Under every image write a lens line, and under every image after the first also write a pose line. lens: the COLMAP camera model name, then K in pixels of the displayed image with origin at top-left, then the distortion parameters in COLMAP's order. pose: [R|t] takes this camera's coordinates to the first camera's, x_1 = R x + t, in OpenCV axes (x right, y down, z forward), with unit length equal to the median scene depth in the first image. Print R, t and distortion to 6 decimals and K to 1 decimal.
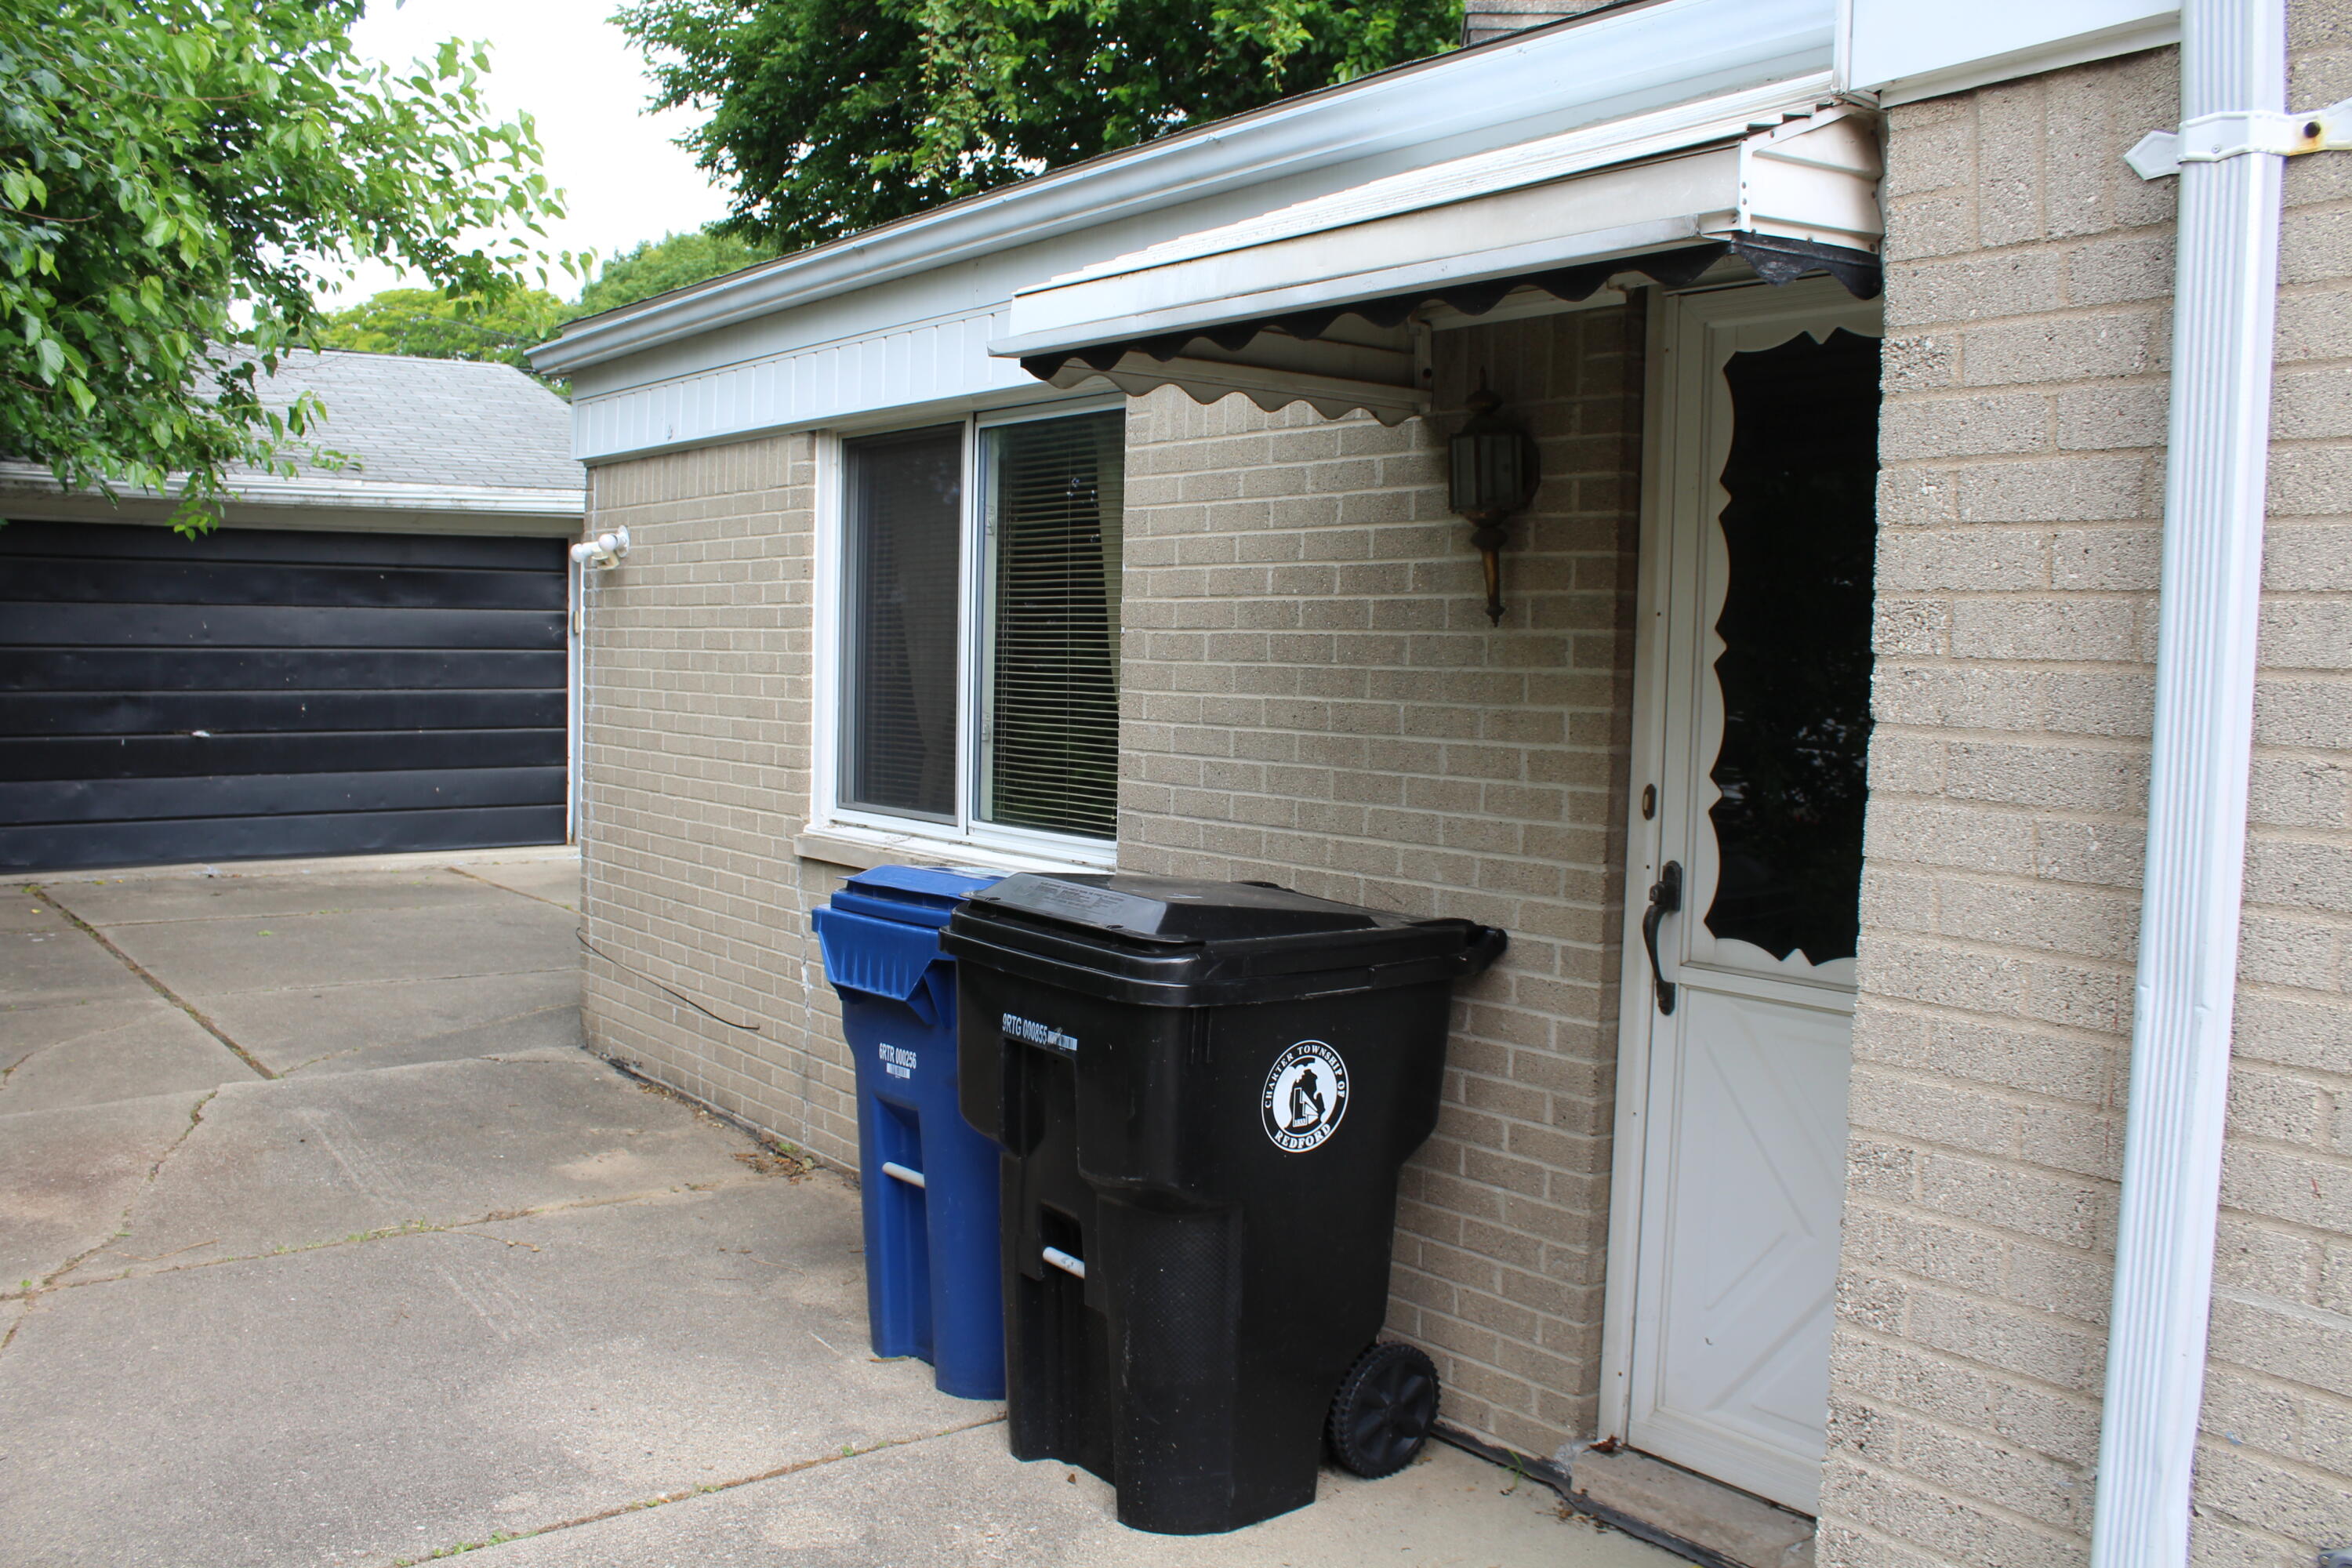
lens RADIAL K [[1952.5, 0, 1176.0], [0, 1952.5, 784.0], [0, 0, 1]] dist [-0.182894, 0.161285]
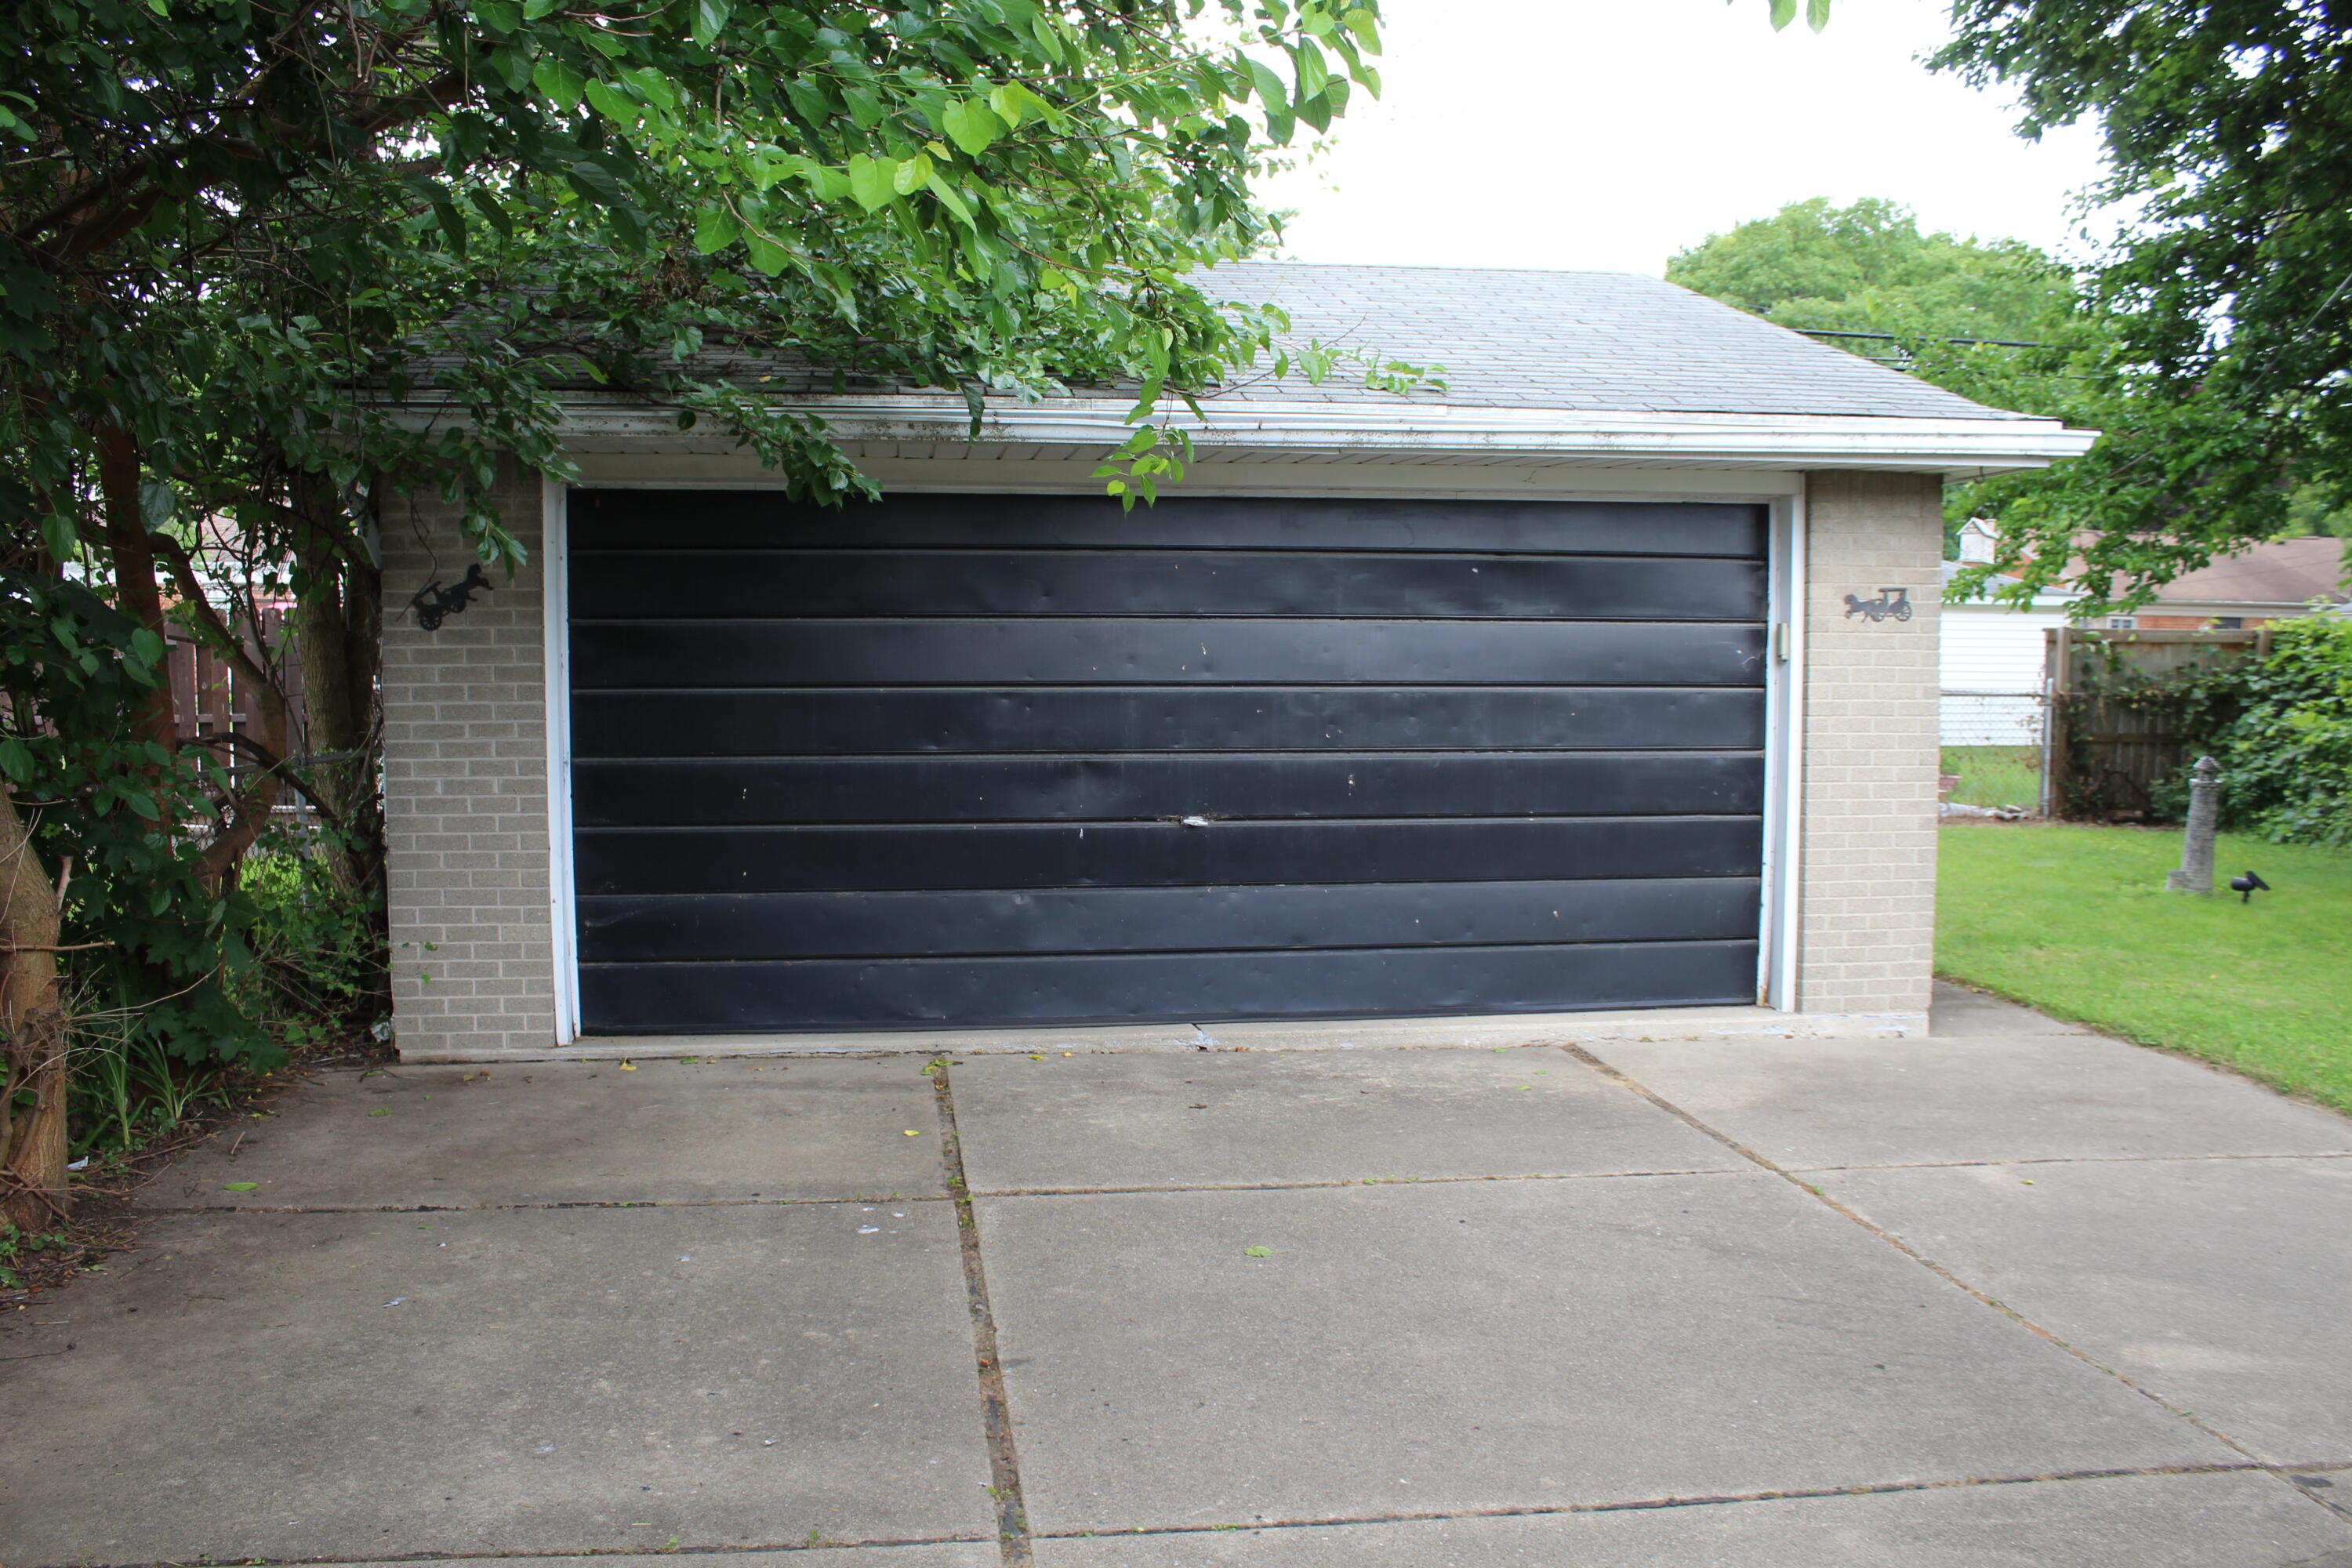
lens RADIAL K [[1952.5, 0, 1176.0], [0, 1952.5, 784.0], [0, 0, 1]] dist [-0.182894, 0.161285]
pose [[0.862903, 0.019857, -0.504979, -0.186876], [-0.024071, 0.999709, -0.001822, -0.037004], [0.504796, 0.013728, 0.863130, 0.416529]]
